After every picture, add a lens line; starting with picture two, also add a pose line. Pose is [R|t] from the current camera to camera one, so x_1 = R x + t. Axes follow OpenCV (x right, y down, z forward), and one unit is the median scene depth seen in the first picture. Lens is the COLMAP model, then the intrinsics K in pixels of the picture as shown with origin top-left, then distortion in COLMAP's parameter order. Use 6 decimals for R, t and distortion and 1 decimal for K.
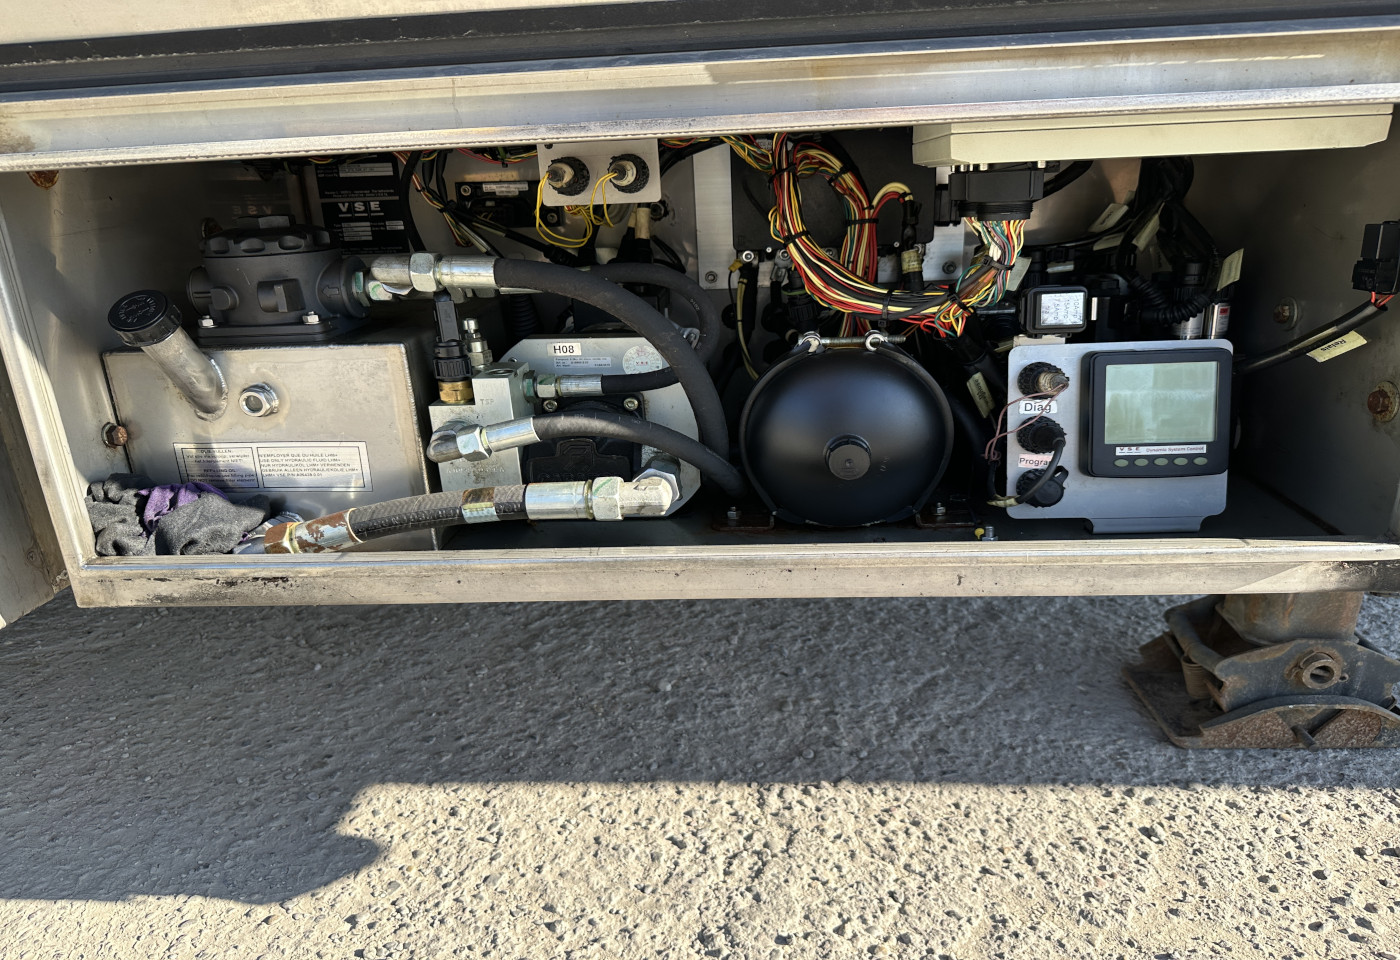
lens RADIAL K [[999.1, 0, 697.5], [0, 999.1, 499.3], [0, 0, 1]] dist [0.095580, -0.160695]
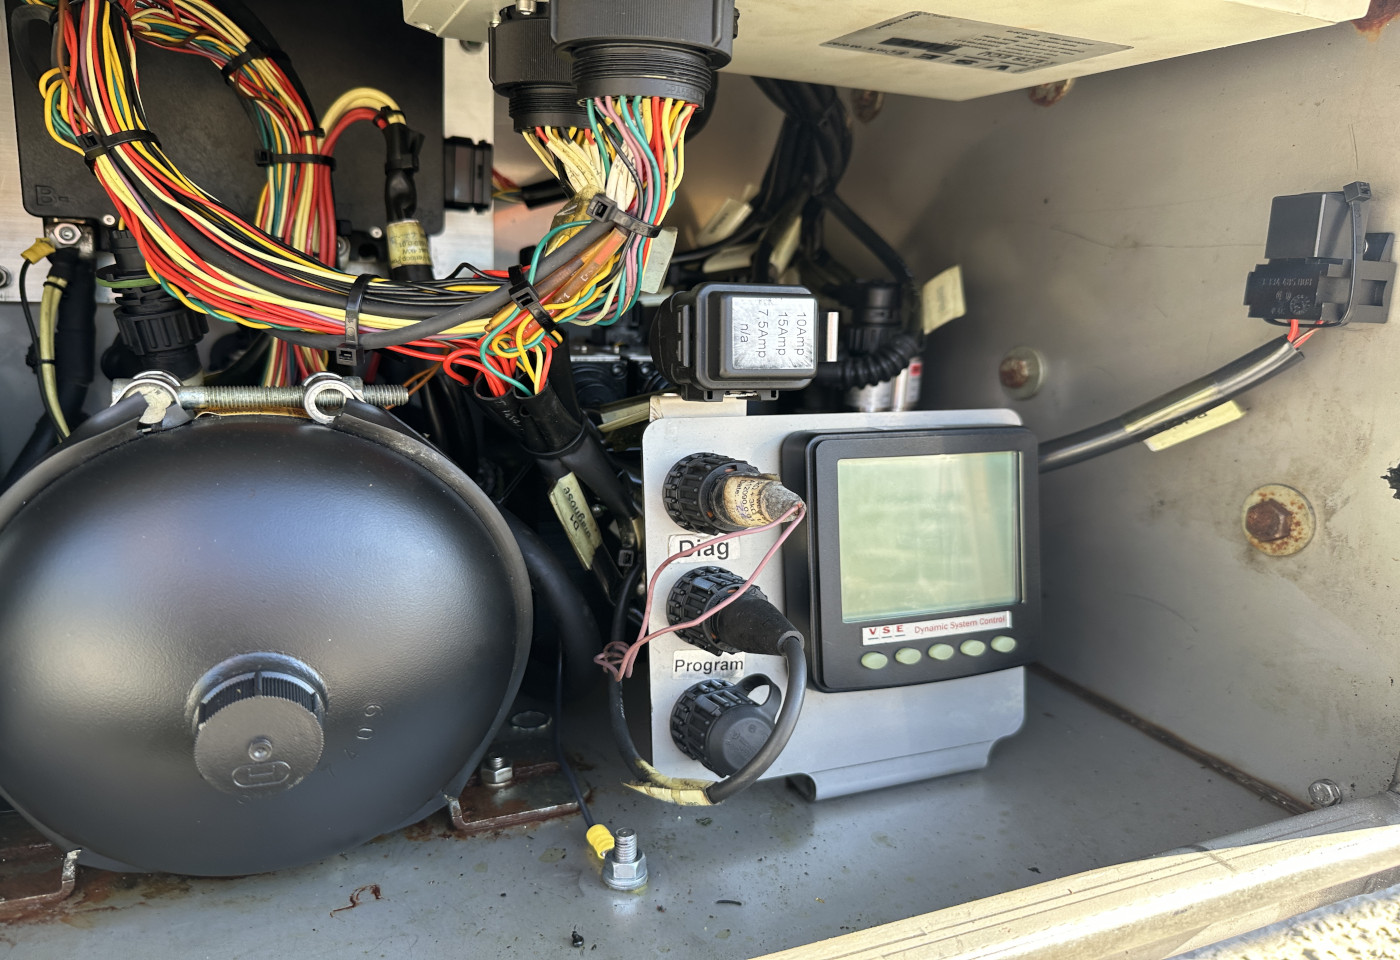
lens RADIAL K [[999.1, 0, 697.5], [0, 999.1, 499.3], [0, 0, 1]] dist [0.095580, -0.160695]
pose [[0.882353, -0.026825, 0.469822, 0.117341], [0.063656, 0.996001, -0.062682, -0.084600], [-0.466262, 0.085215, 0.880533, 0.589195]]
